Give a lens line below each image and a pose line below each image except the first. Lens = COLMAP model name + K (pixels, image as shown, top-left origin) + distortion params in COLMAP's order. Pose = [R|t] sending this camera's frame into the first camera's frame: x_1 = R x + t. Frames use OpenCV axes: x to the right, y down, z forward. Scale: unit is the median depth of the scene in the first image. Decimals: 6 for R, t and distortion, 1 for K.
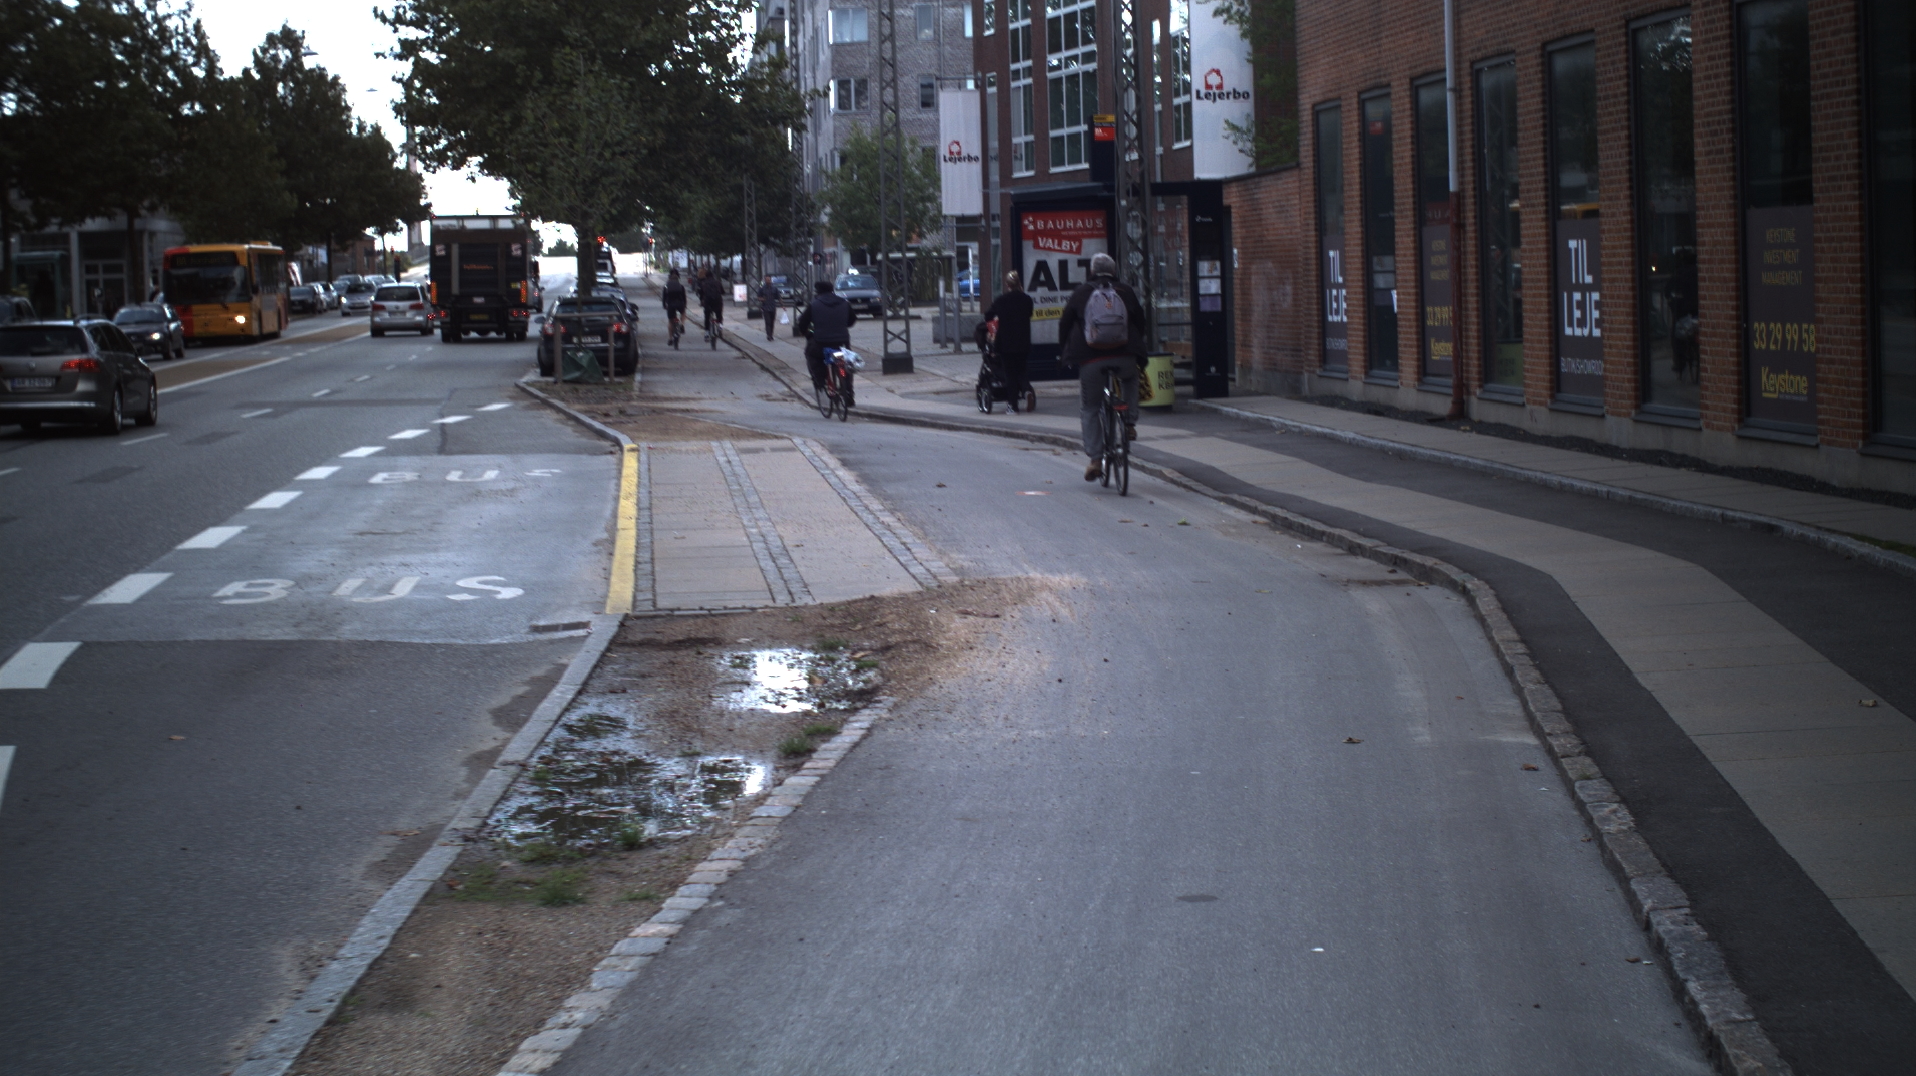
lens RADIAL K [[3499.5, 0, 959.6], [0, 3499.5, 544.6], [0, 0, 1]] dist [-0.267543, 0.000000]
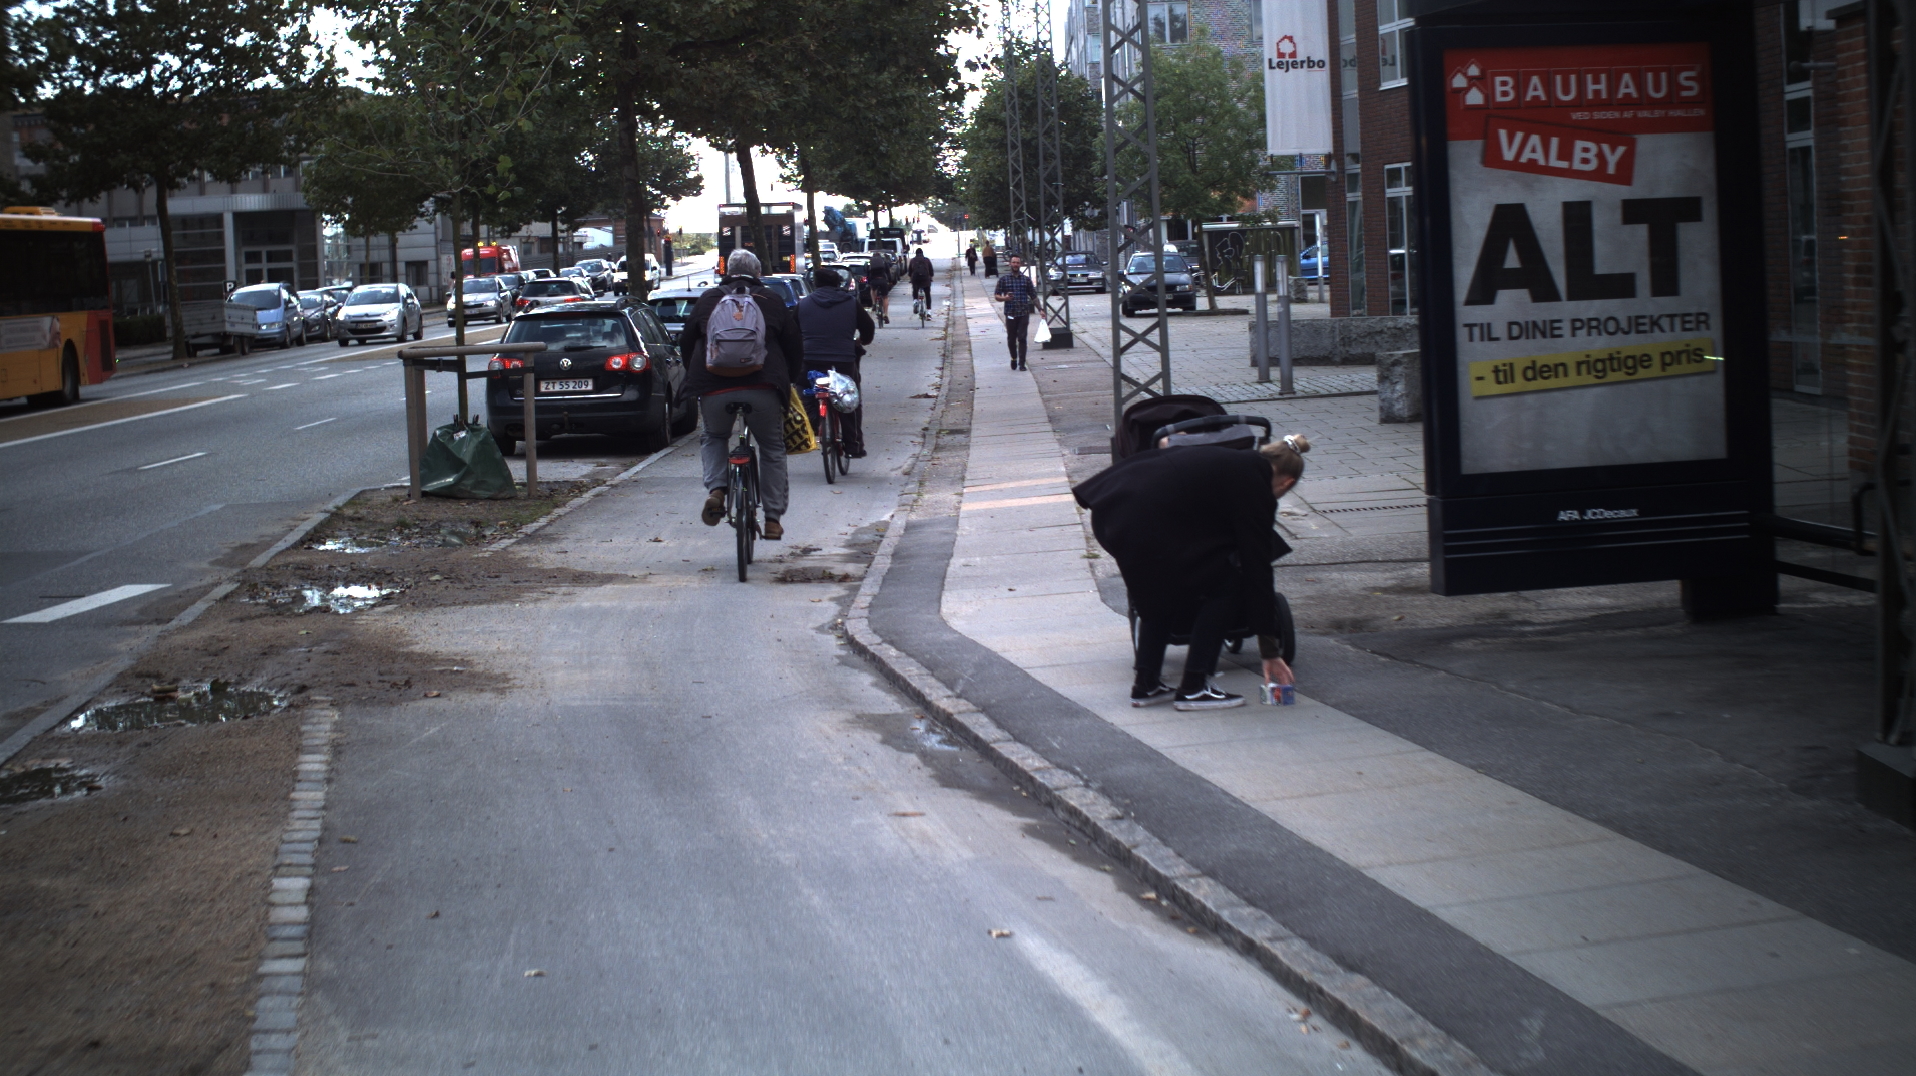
lens RADIAL K [[3499.5, 0, 957.8], [0, 3499.5, 538.5], [0, 0, 1]] dist [-0.267543, 0.000000]
pose [[0.994704, -0.007014, -0.102544, 0.006022], [0.007494, 0.999963, 0.004302, -0.053149], [0.102510, -0.005048, 0.994719, 0.686473]]
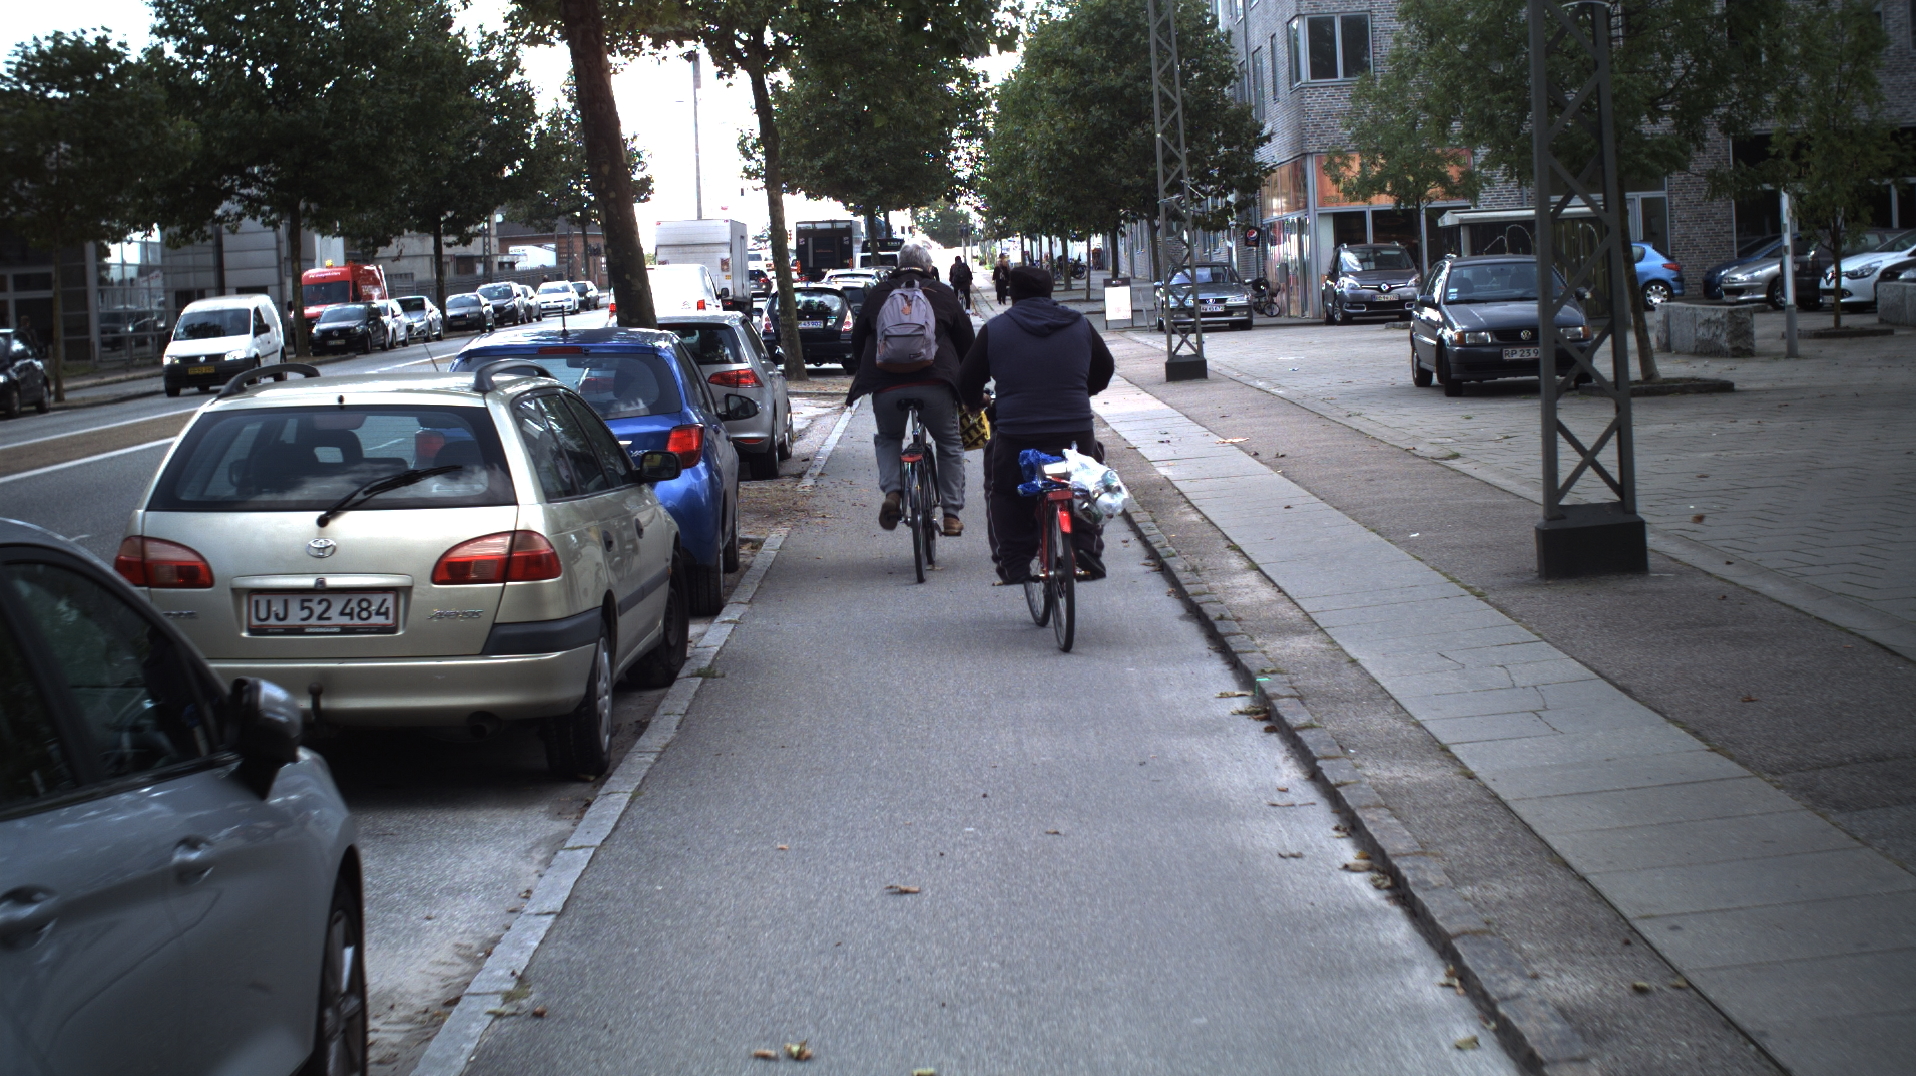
lens RADIAL K [[3499.5, 0, 948.5], [0, 3499.5, 541.8], [0, 0, 1]] dist [-0.267543, 0.000000]
pose [[0.994758, -0.016702, -0.100885, -0.119237], [0.016732, 0.999860, -0.000547, -0.121493], [0.100880, -0.001144, 0.994898, 1.593388]]
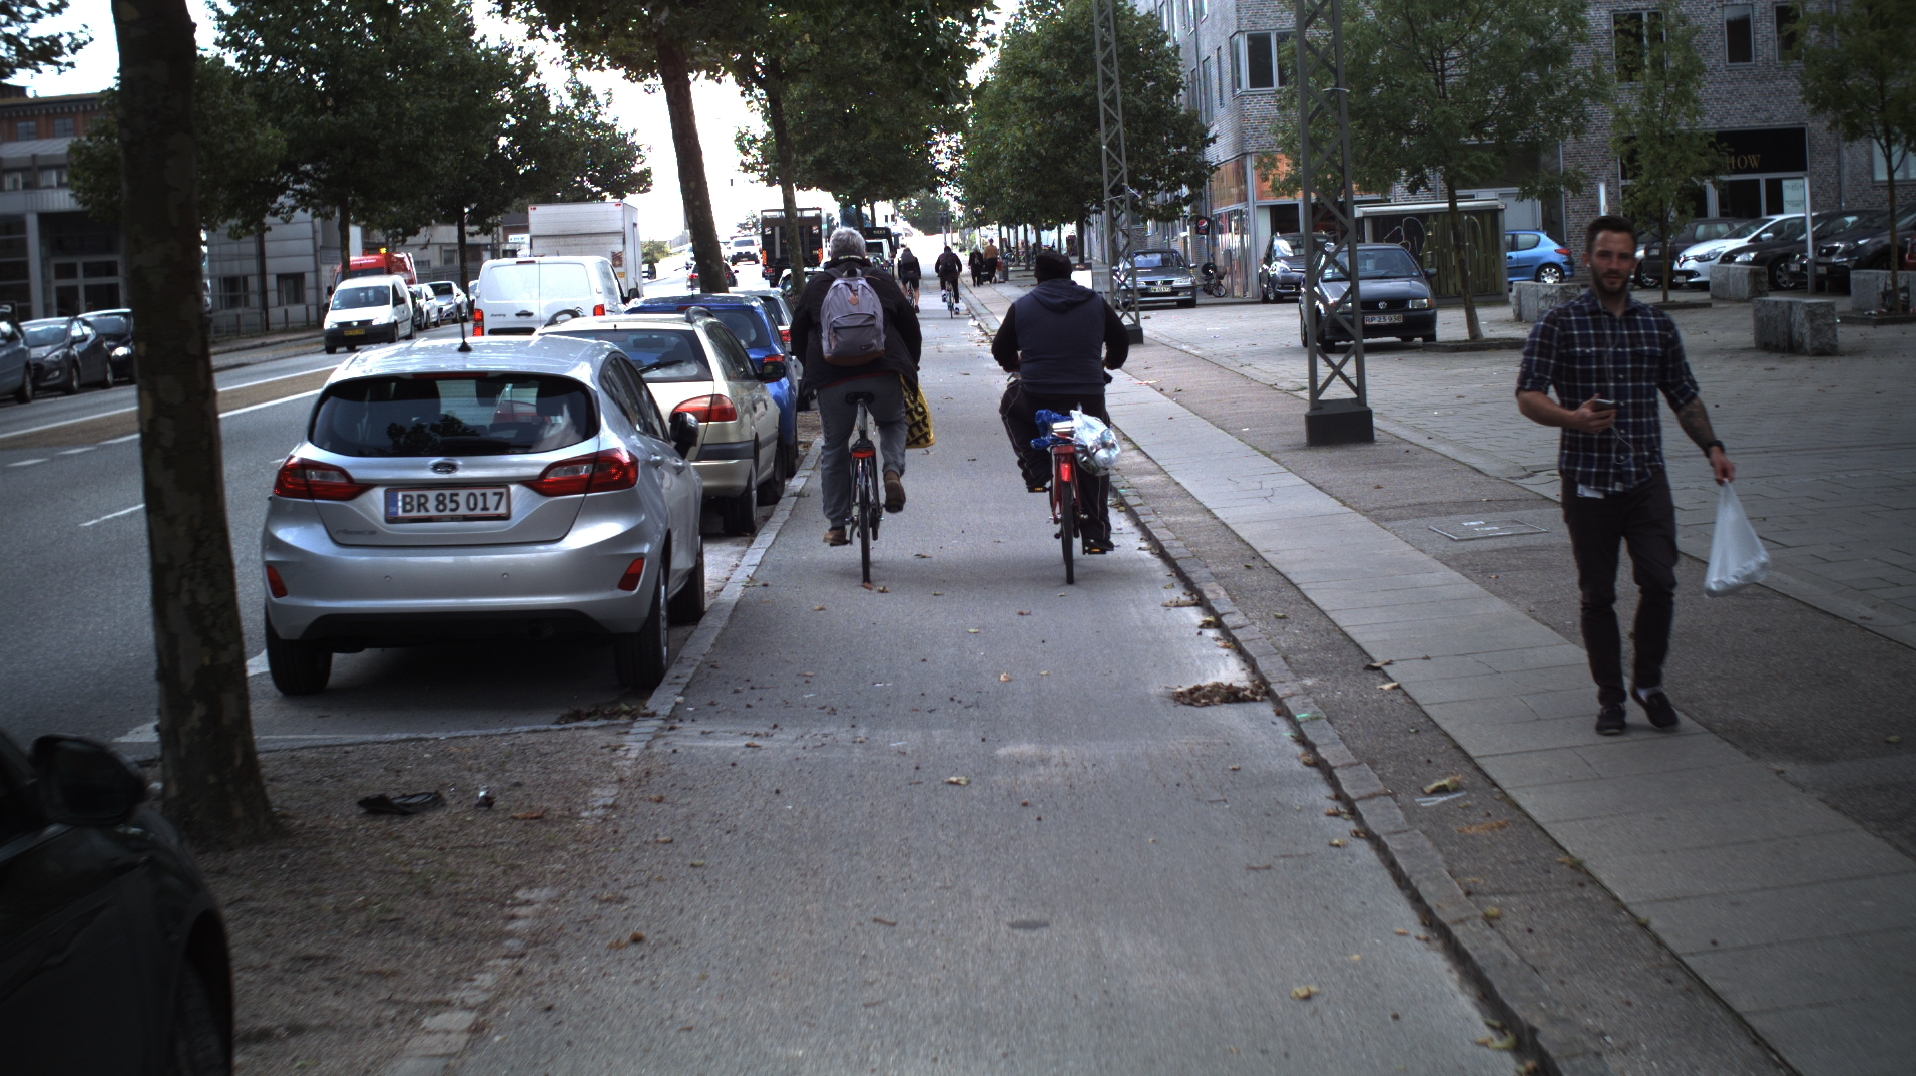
lens RADIAL K [[3499.5, 0, 957.2], [0, 3499.5, 532.5], [0, 0, 1]] dist [-0.267543, 0.000000]
pose [[0.995503, -0.019017, -0.092805, -0.098539], [0.019179, 0.999816, 0.000850, -0.103555], [0.092772, -0.002626, 0.995684, 1.365229]]
